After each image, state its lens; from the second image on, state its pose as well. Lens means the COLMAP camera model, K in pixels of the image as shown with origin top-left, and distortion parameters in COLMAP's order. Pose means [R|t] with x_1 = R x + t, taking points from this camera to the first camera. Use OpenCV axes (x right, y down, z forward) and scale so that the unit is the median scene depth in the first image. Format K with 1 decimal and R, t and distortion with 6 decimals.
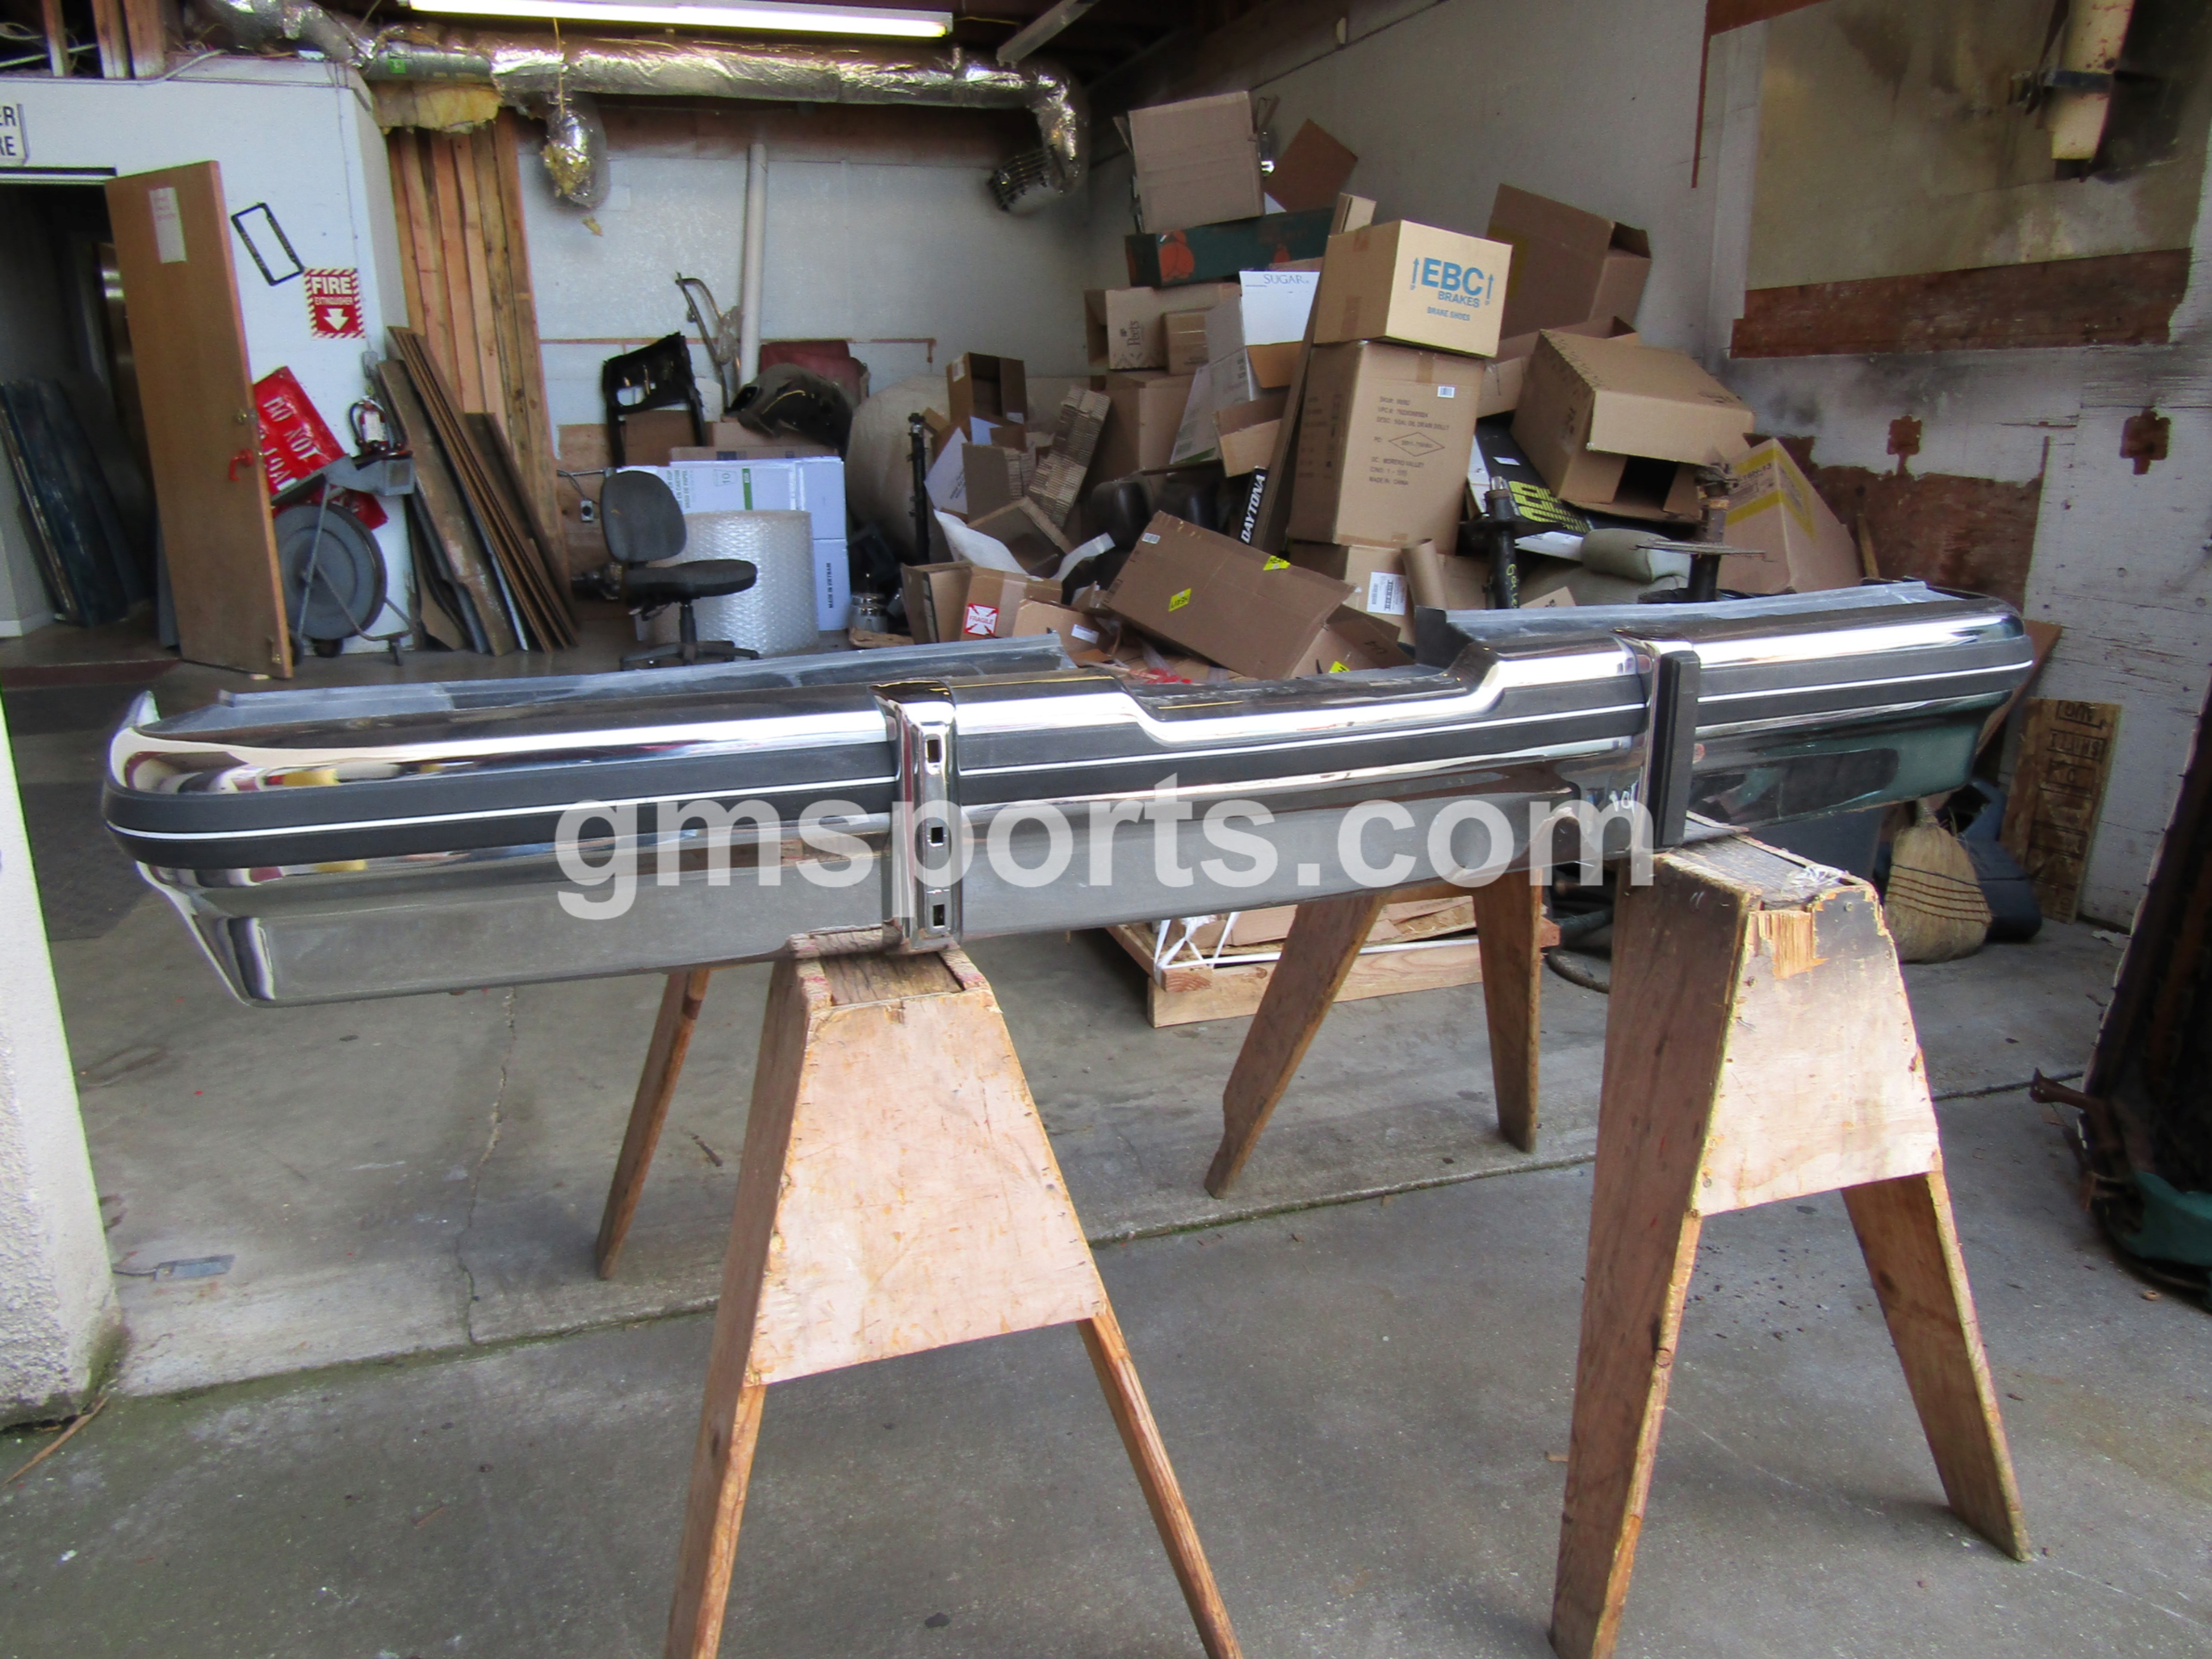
lens RADIAL K [[1577.6, 0, 1111.9], [0, 1577.6, 828.4], [0, 0, 1]] dist [-0.008303, 0.000344]
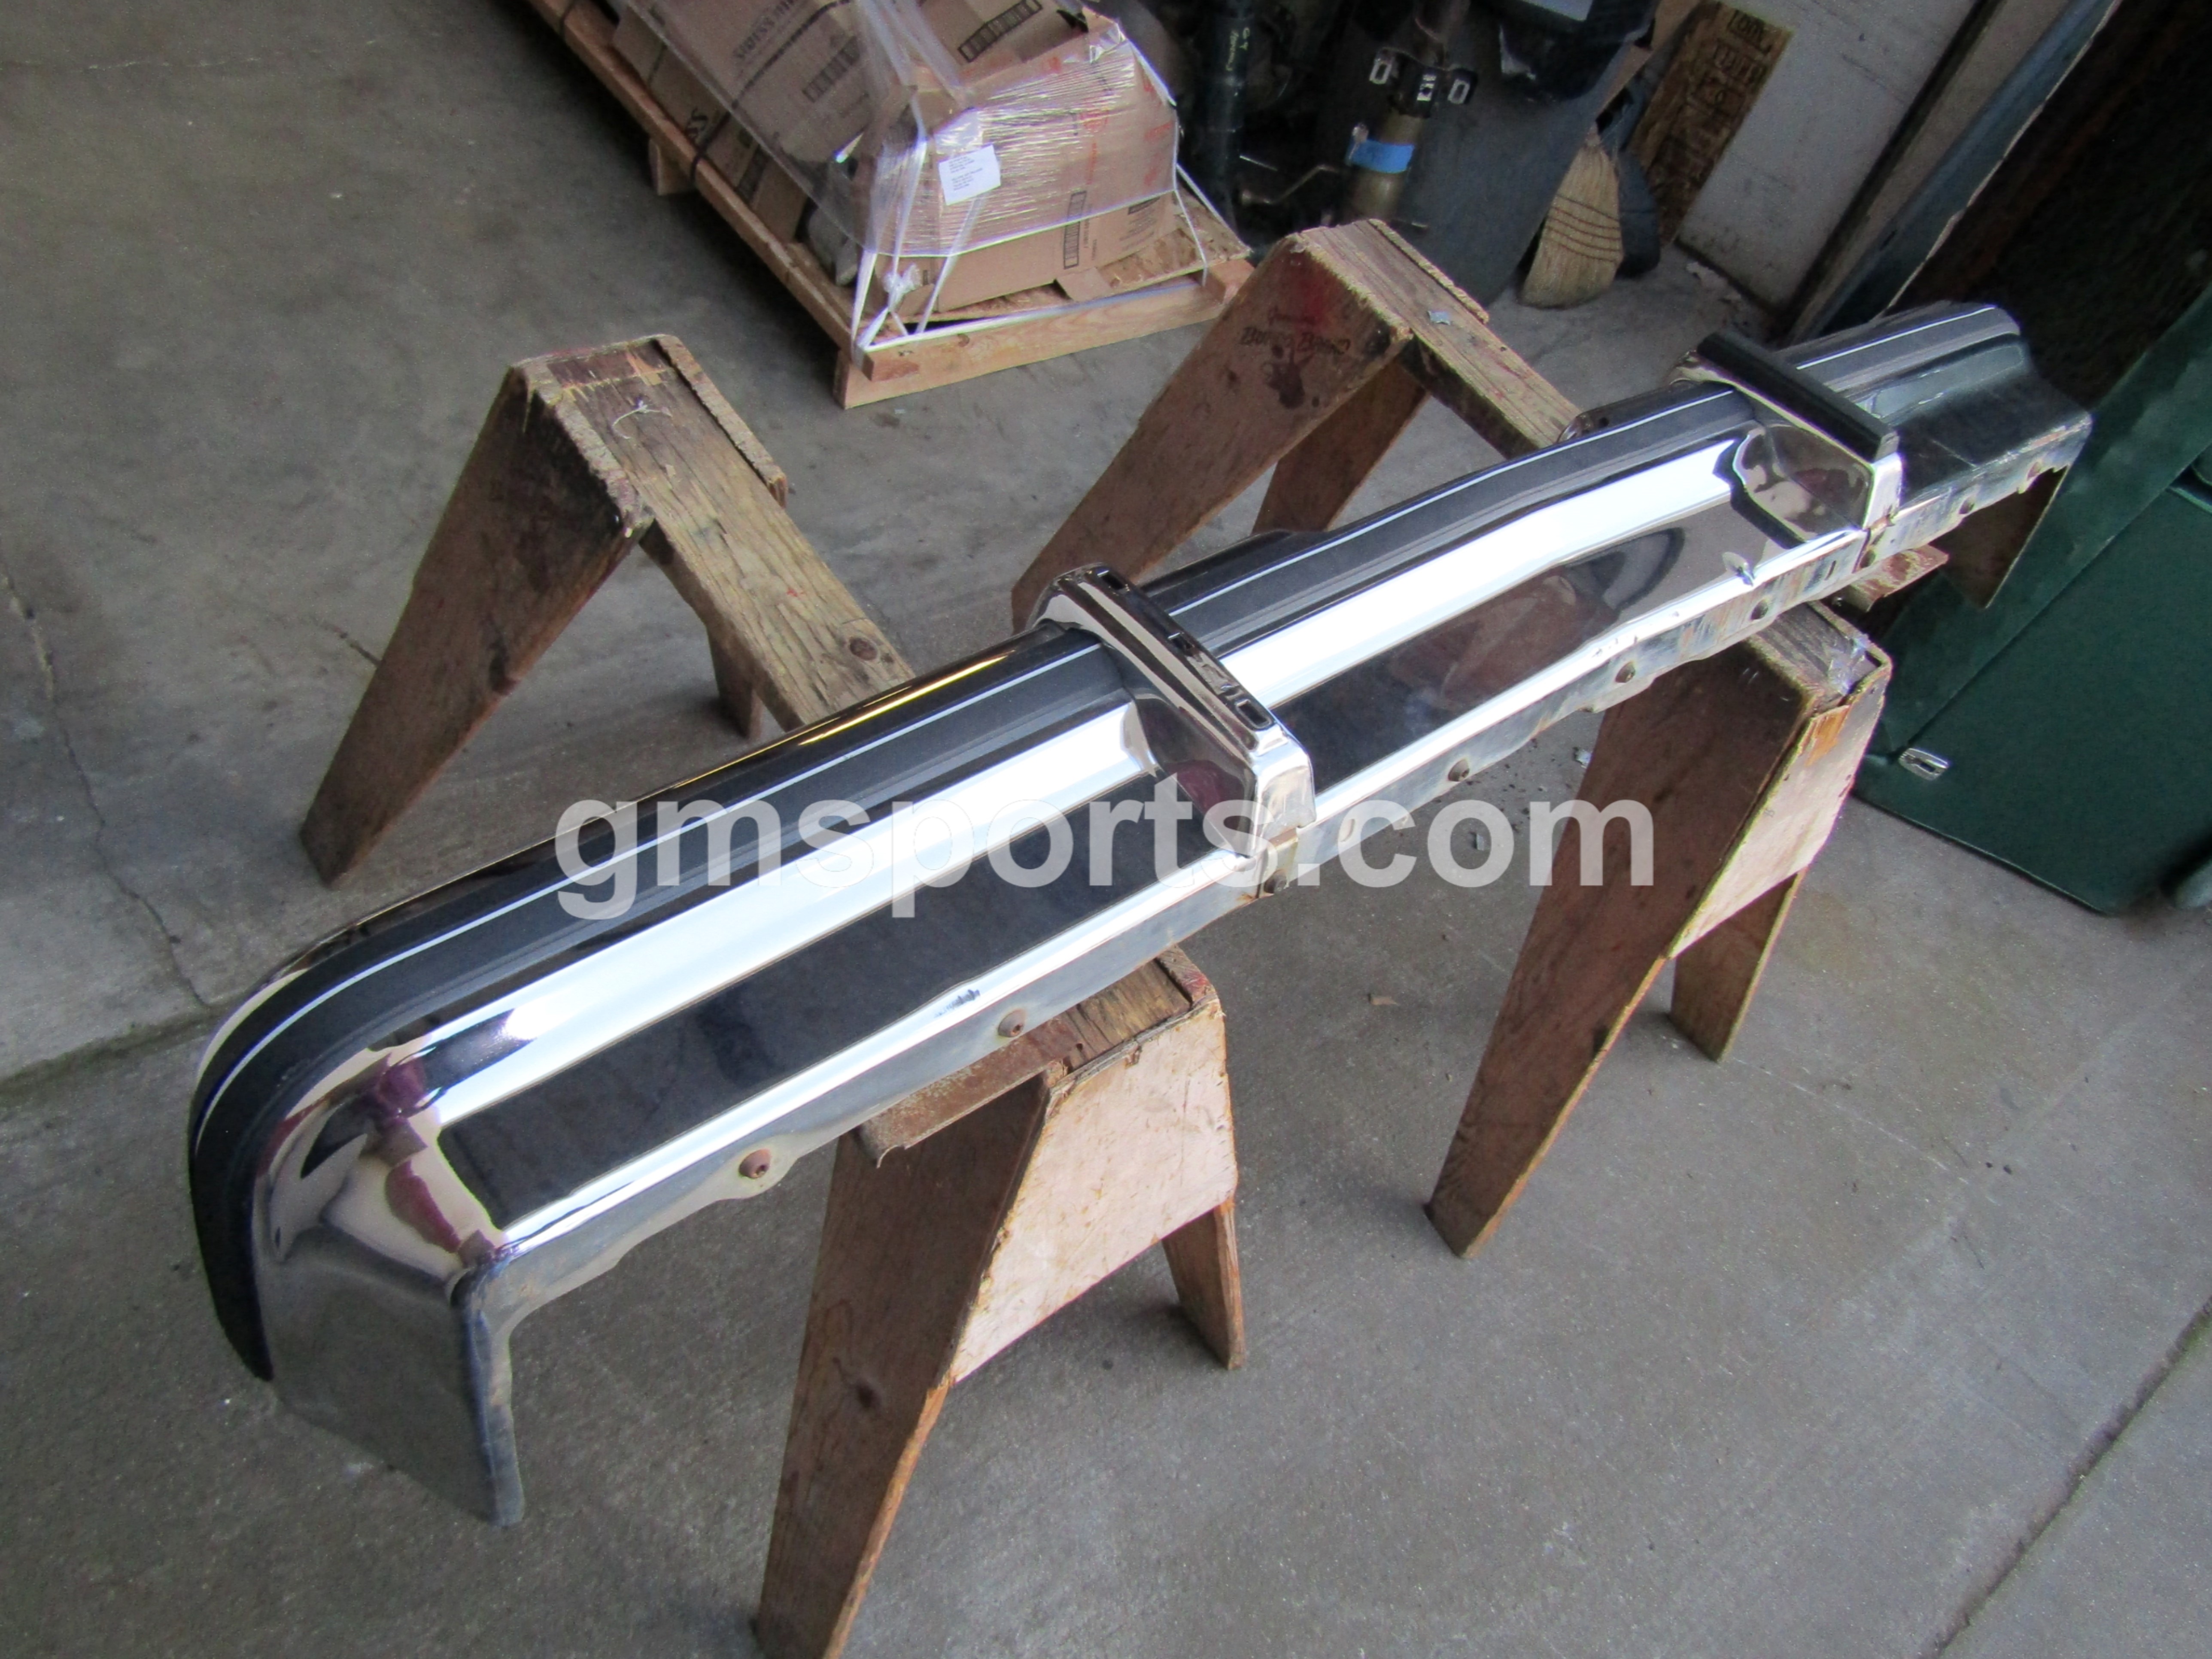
lens RADIAL K [[1577.6, 0, 1105.4], [0, 1577.6, 824.0], [0, 0, 1]] dist [-0.008303, 0.000344]
pose [[0.917286, -0.106841, 0.383629, -0.172473], [-0.141552, 0.812950, 0.564867, -0.171297], [-0.372222, -0.572448, 0.730584, 0.174084]]
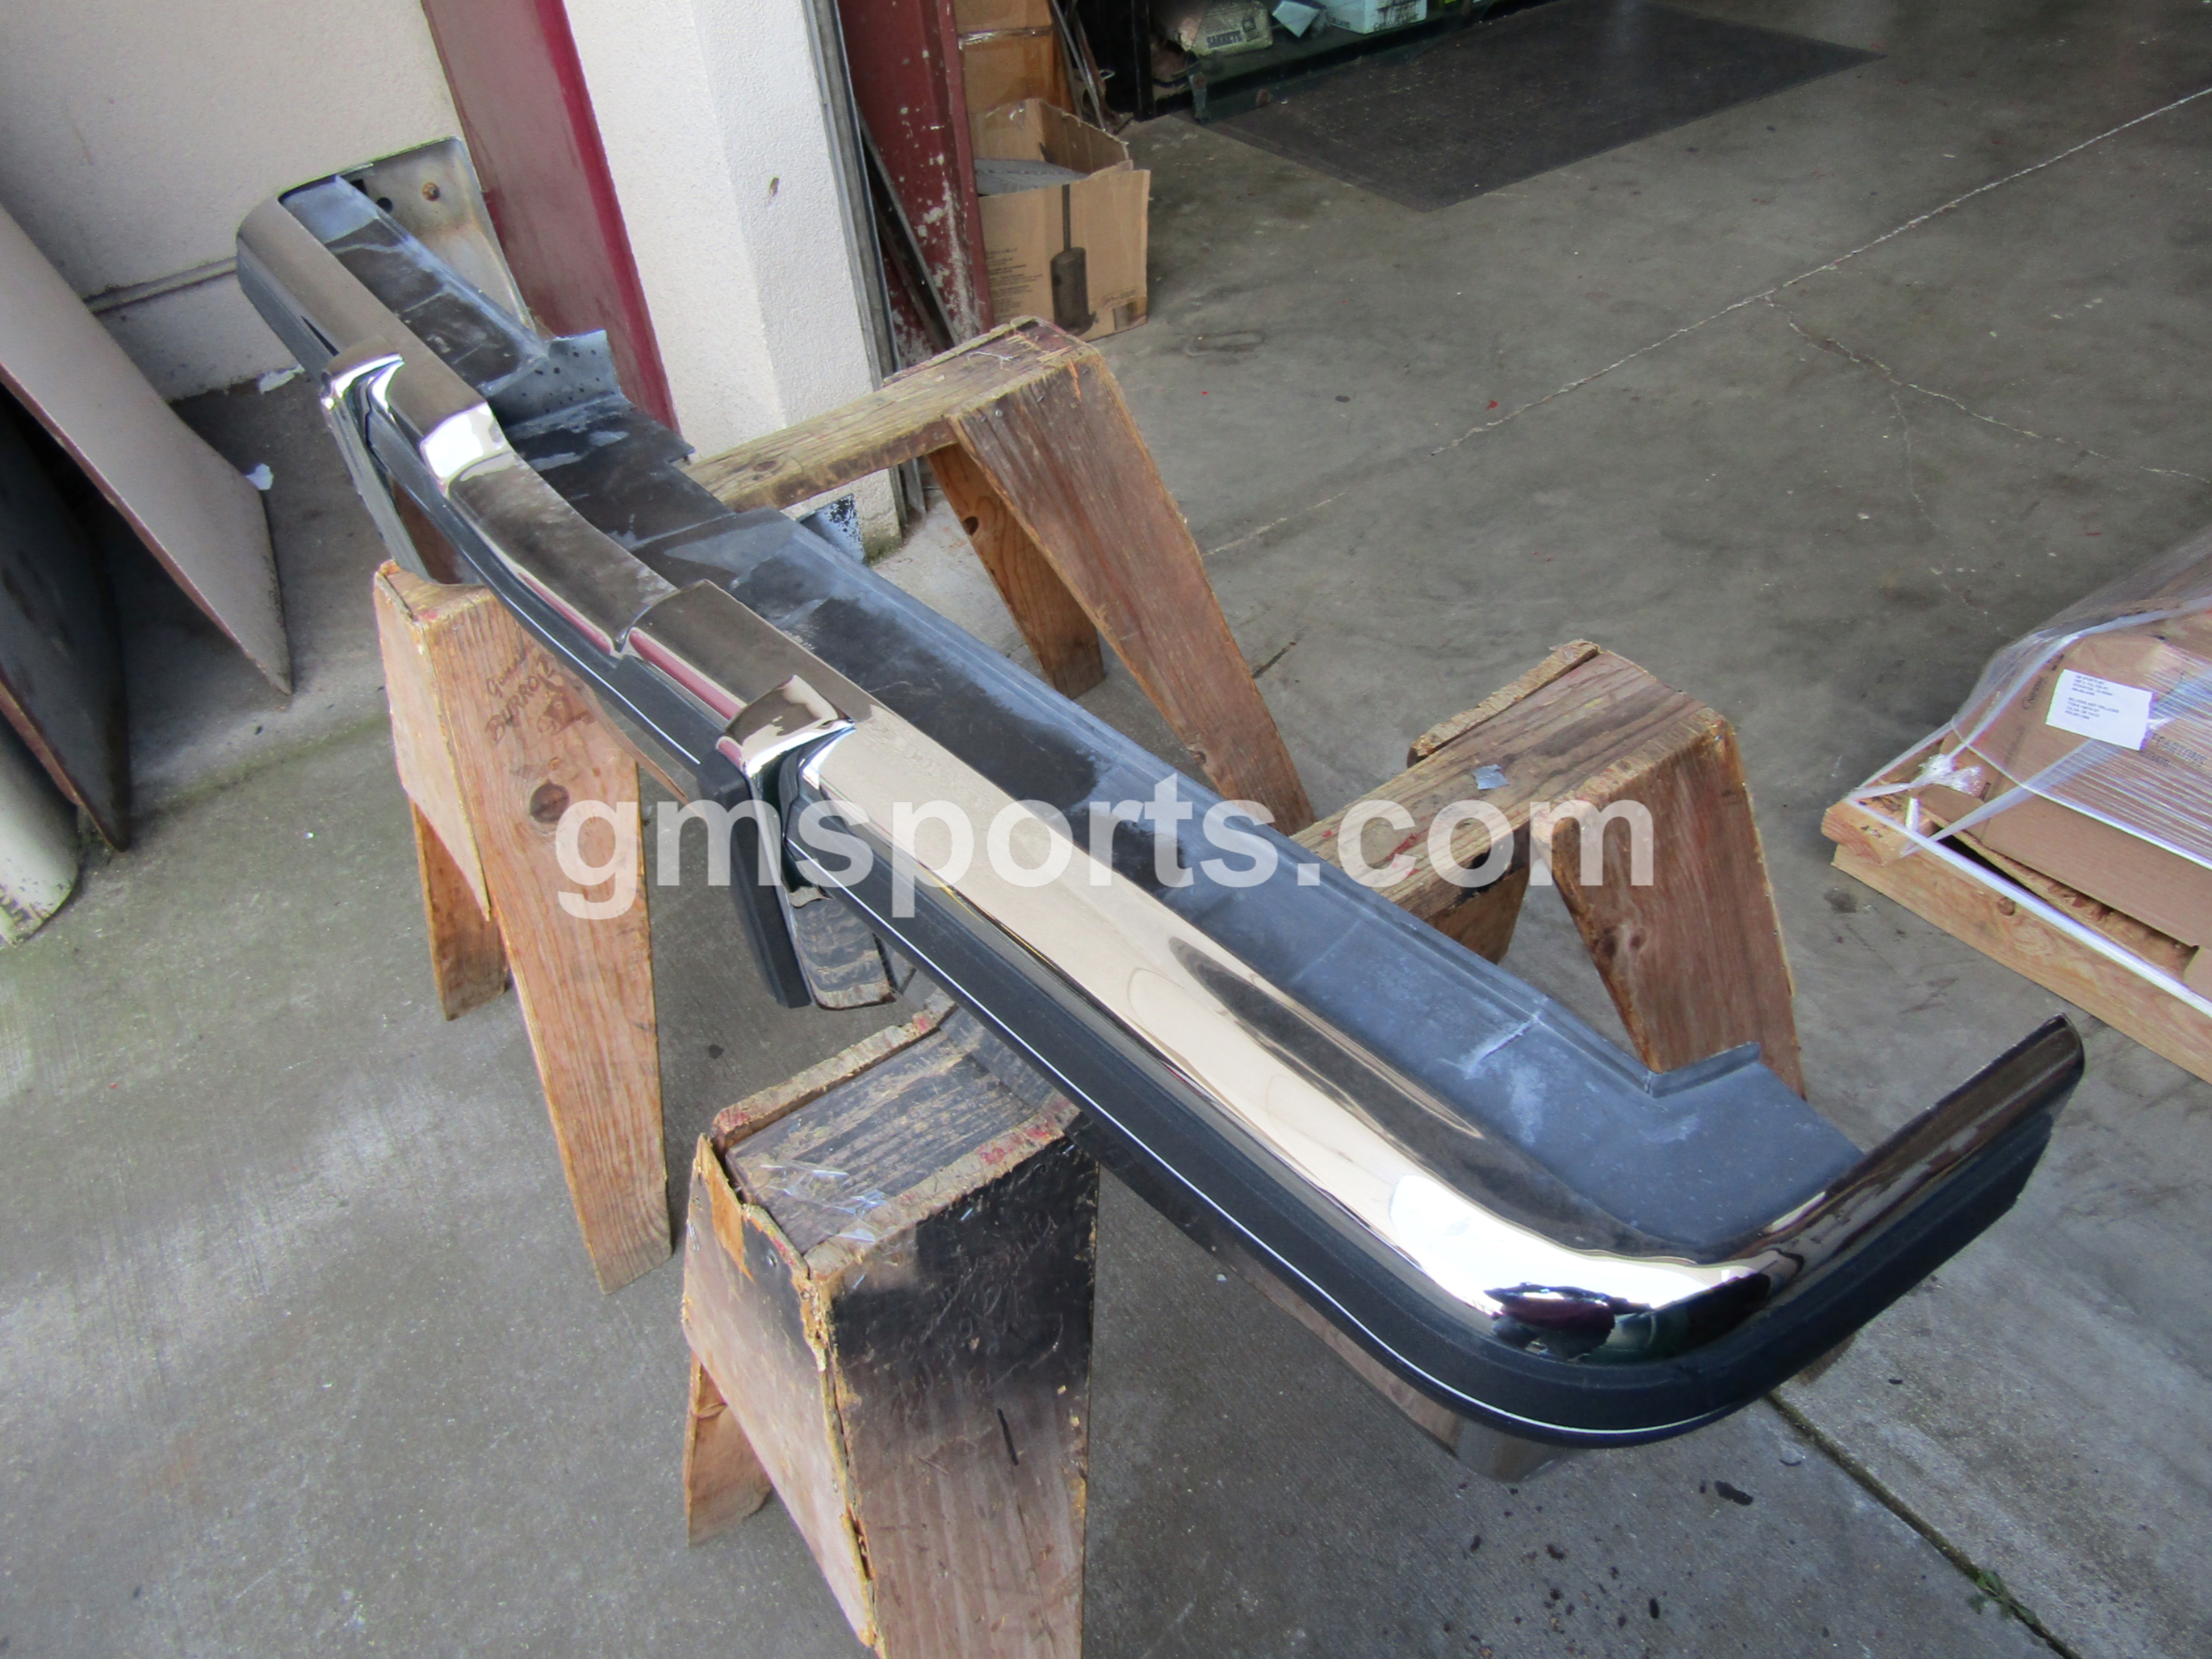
lens RADIAL K [[1577.6, 0, 1107.1], [0, 1577.6, 829.8], [0, 0, 1]] dist [-0.008303, 0.000344]
pose [[0.297740, 0.612998, -0.731836, 0.381825], [-0.177842, 0.788801, 0.588358, -0.209627], [0.937935, -0.045027, 0.343875, 0.412124]]
